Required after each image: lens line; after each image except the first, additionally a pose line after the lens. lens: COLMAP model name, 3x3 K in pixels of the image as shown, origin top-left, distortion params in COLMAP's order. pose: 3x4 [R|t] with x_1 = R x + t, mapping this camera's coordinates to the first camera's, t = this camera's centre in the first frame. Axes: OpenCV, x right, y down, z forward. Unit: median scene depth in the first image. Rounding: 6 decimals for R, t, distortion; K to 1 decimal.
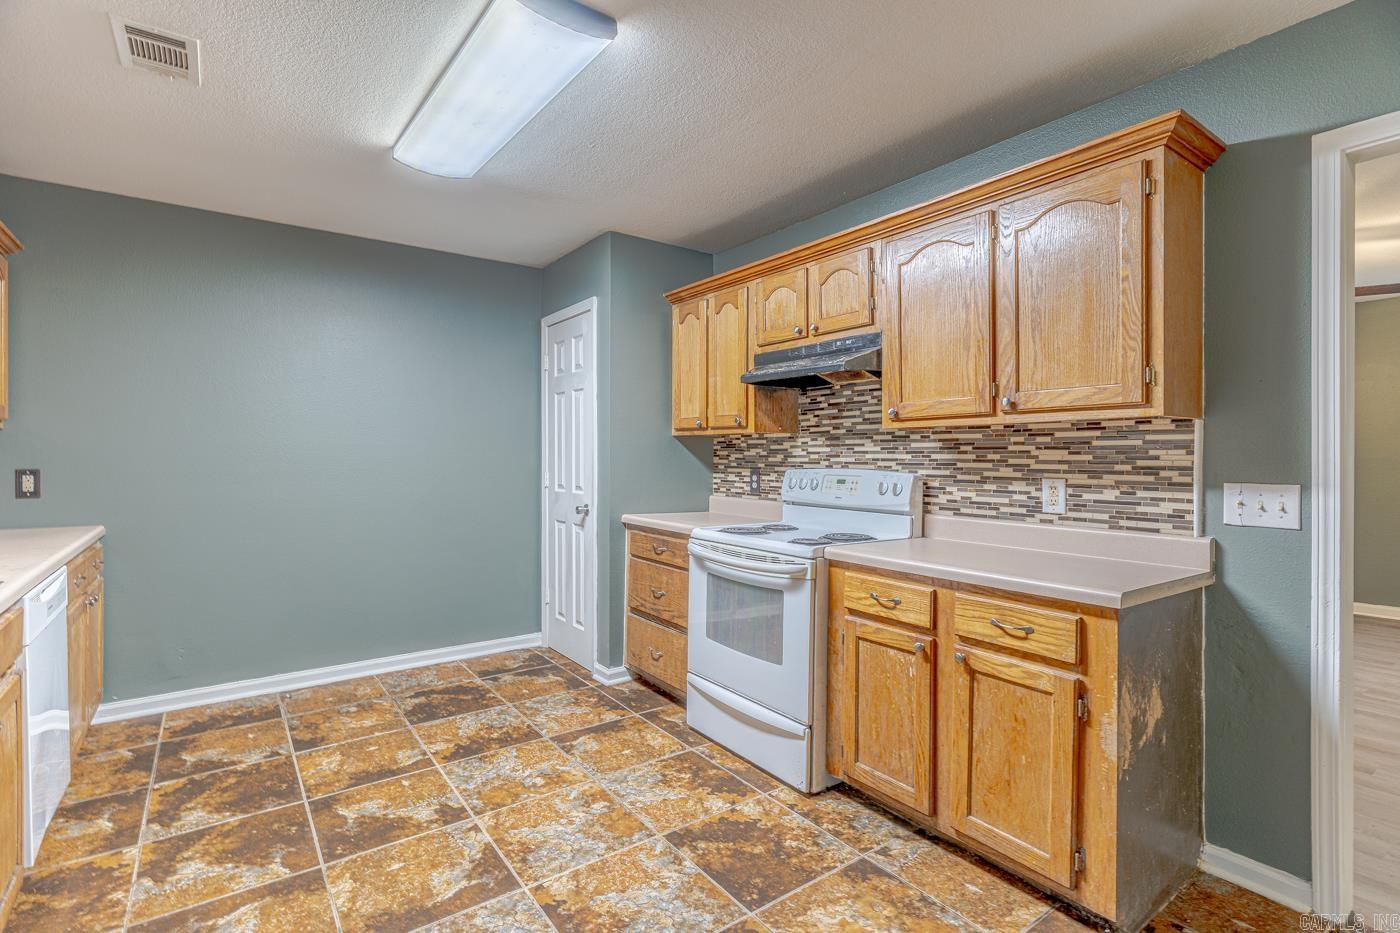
lens RADIAL K [[664.7, 0, 691.3], [0, 664.7, 454.7], [0, 0, 1]] dist [-0.000016, -0.000035]
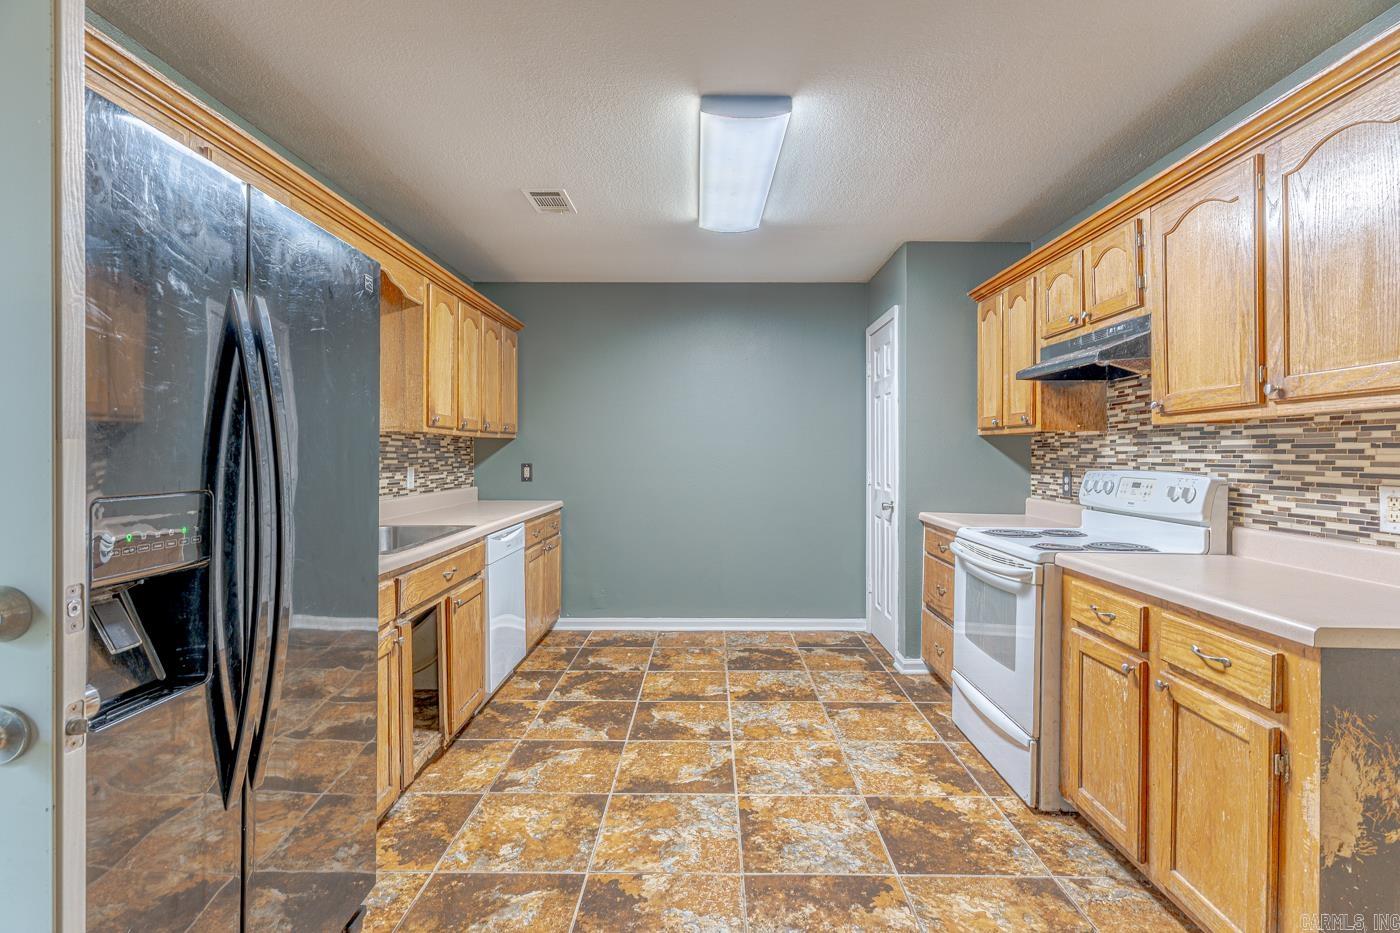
lens RADIAL K [[664.7, 0, 706.3], [0, 664.7, 451.2], [0, 0, 1]] dist [-0.000016, -0.000035]
pose [[0.809308, -0.002766, -0.587377, 0.333041], [-0.000547, 0.999985, -0.005463, 0.000802], [0.587384, 0.004743, 0.809295, -0.049252]]
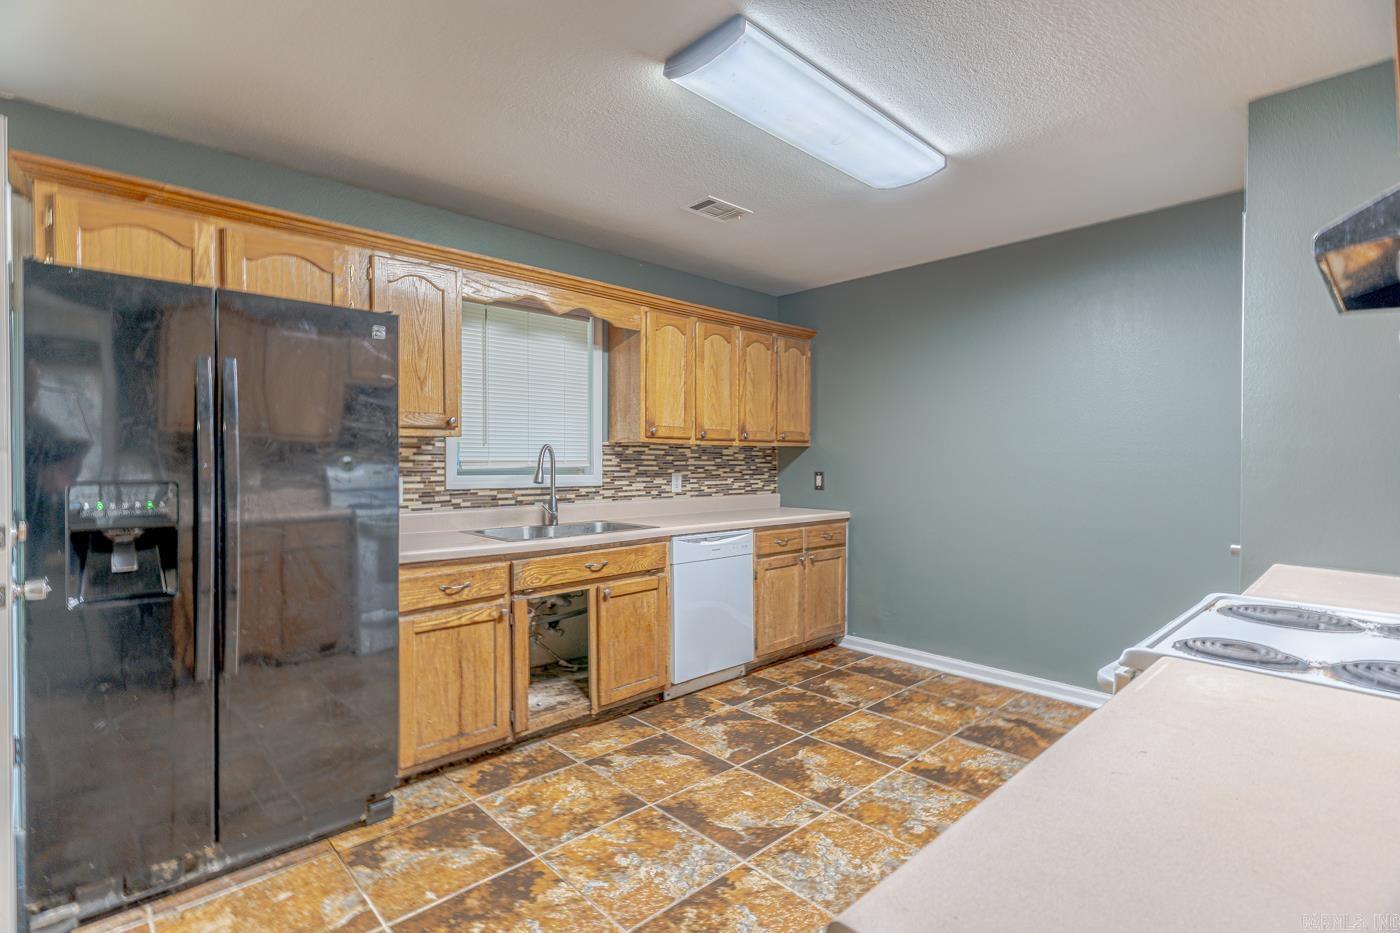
lens RADIAL K [[664.7, 0, 694.1], [0, 664.7, 466.2], [0, 0, 1]] dist [-0.000016, -0.000035]
pose [[0.126777, 0.005218, -0.991918, 0.596072], [-0.003112, 0.999983, 0.004863, 0.002378], [0.991926, 0.002470, 0.126791, 0.574183]]
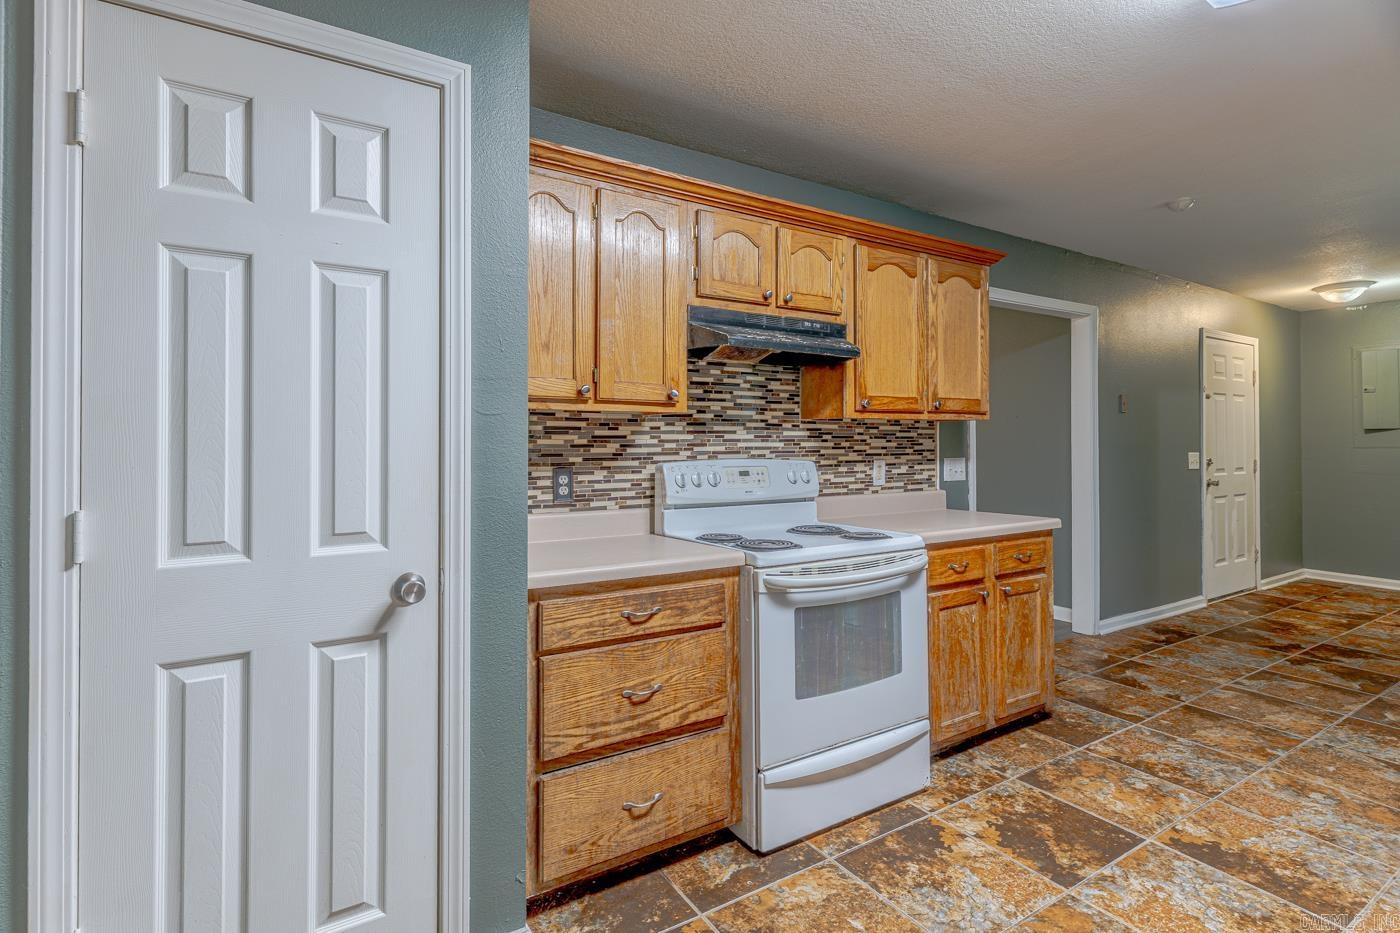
lens RADIAL K [[664.7, 0, 701.3], [0, 664.7, 434.2], [0, 0, 1]] dist [-0.000016, -0.000035]
pose [[0.066260, 0.009568, 0.997757, -0.782009], [0.001736, 0.999951, -0.009705, -0.004009], [-0.997801, 0.002375, 0.066240, 1.182696]]
